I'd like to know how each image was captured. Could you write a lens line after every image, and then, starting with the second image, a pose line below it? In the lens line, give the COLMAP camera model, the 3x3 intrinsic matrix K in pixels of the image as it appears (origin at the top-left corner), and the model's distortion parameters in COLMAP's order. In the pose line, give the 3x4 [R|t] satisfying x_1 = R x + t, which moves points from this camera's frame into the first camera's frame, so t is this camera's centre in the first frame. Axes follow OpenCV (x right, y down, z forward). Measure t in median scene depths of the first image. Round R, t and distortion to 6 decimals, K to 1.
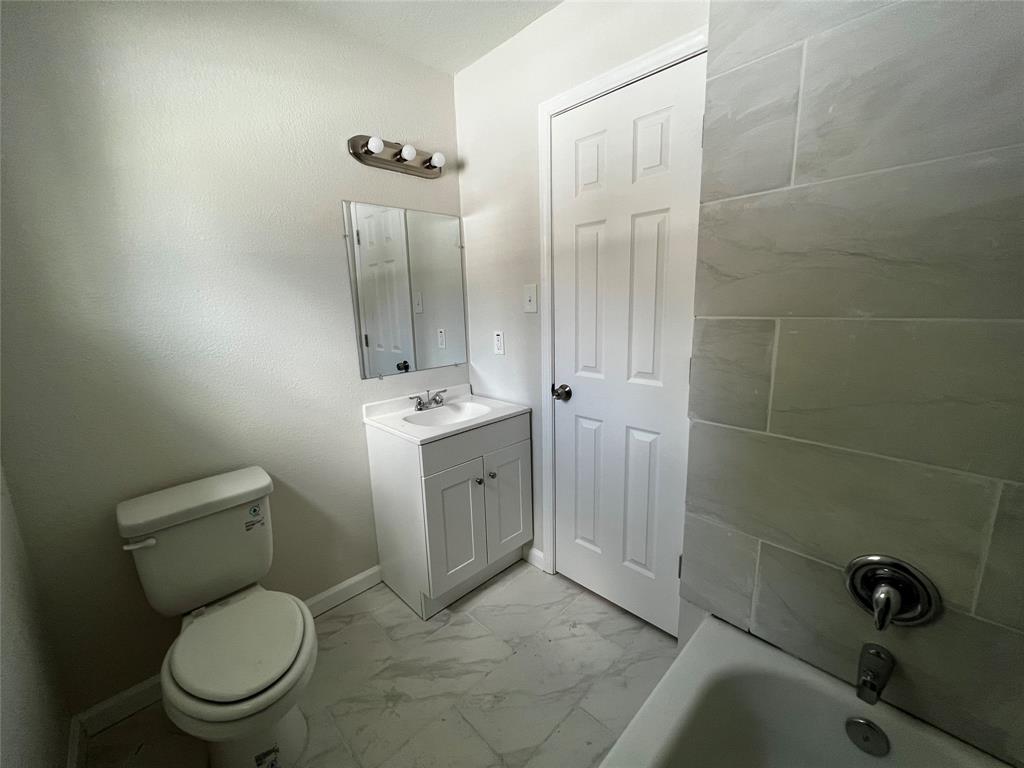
lens RADIAL K [[406.6, 0, 513.0], [0, 406.6, 381.6], [0, 0, 1]] dist [-0.002994, 0.000133]
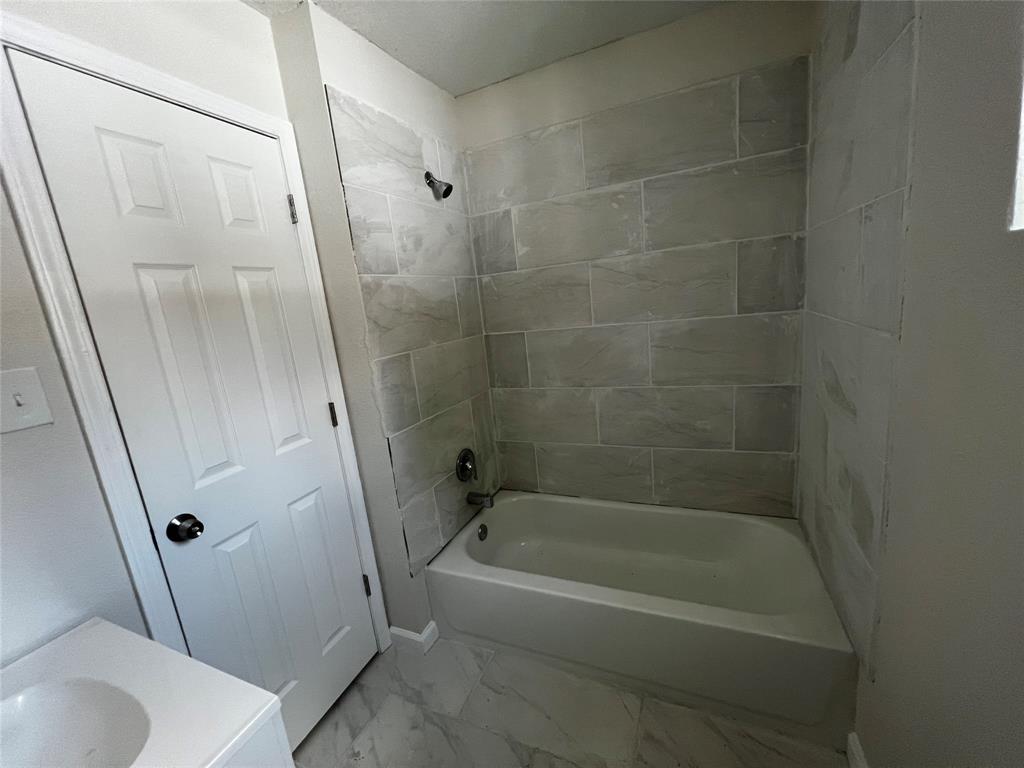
lens RADIAL K [[415.0, 0, 510.2], [0, 415.0, 383.5], [0, 0, 1]] dist [0.000862, 0.001021]
pose [[-0.358569, -0.117486, 0.926081, -0.758159], [0.294532, 0.927138, 0.231660, -0.218202], [-0.885821, 0.355826, -0.297839, 0.847085]]
